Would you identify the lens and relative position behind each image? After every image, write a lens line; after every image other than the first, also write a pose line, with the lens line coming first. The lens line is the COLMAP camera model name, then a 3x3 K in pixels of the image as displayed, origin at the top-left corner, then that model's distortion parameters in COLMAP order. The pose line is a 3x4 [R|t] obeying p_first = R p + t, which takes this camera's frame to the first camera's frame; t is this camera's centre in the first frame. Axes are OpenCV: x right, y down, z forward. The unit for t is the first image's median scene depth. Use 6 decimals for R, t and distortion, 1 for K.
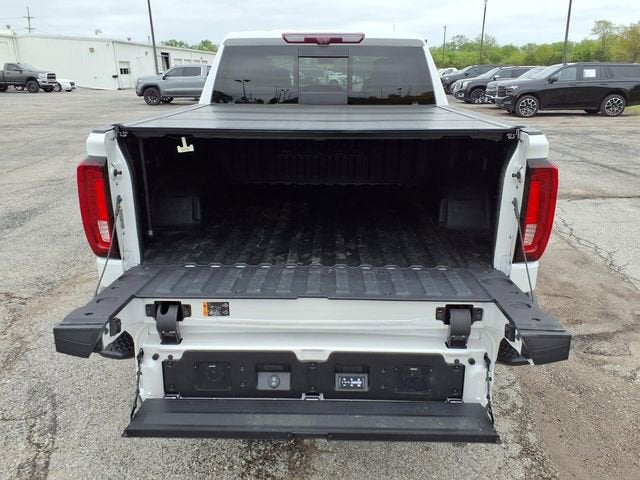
lens RADIAL K [[510.4, 0, 317.5], [0, 510.4, 244.5], [0, 0, 1]] dist [0.050899, -0.067222]
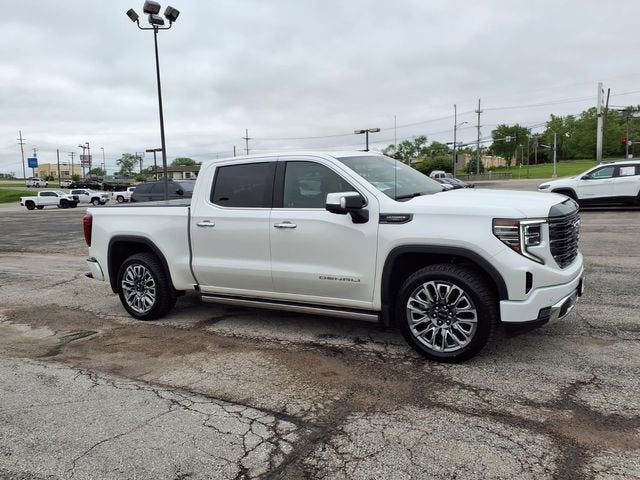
lens RADIAL K [[513.6, 0, 318.1], [0, 513.6, 243.0], [0, 0, 1]] dist [0.052607, -0.084453]
pose [[-0.501367, 0.130787, -0.855293, 1.275704], [-0.226444, 0.934221, 0.275596, -0.626988], [0.835077, 0.331851, -0.438772, 1.876041]]
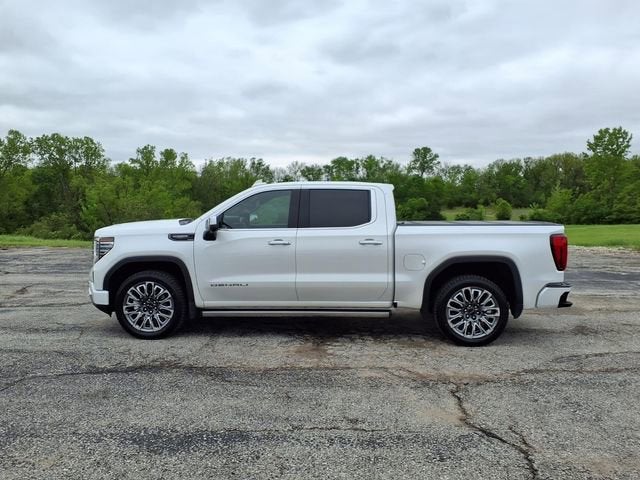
lens RADIAL K [[510.4, 0, 317.5], [0, 510.4, 244.5], [0, 0, 1]] dist [0.050899, -0.067222]
pose [[0.016028, -0.072185, 0.997262, -1.676159], [0.314110, 0.947259, 0.063518, -0.371780], [-0.949251, 0.312232, 0.037857, 1.113335]]
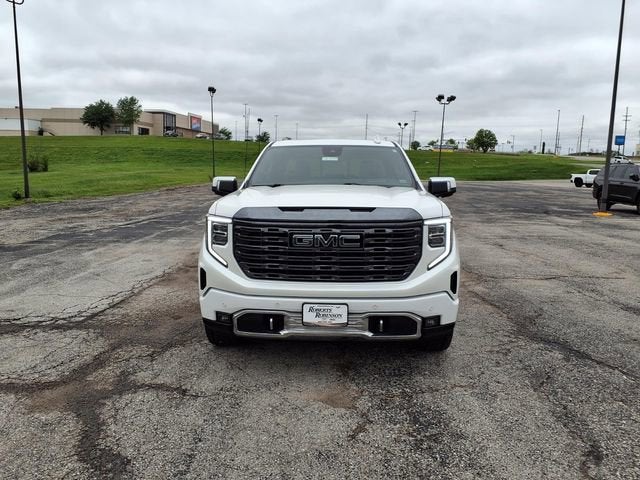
lens RADIAL K [[510.4, 0, 317.5], [0, 510.4, 244.5], [0, 0, 1]] dist [0.050899, -0.067222]
pose [[-0.999733, -0.010112, 0.020765, 0.027920], [0.000318, 0.892942, 0.450172, -0.861267], [-0.023094, 0.450058, -0.892701, 2.612746]]
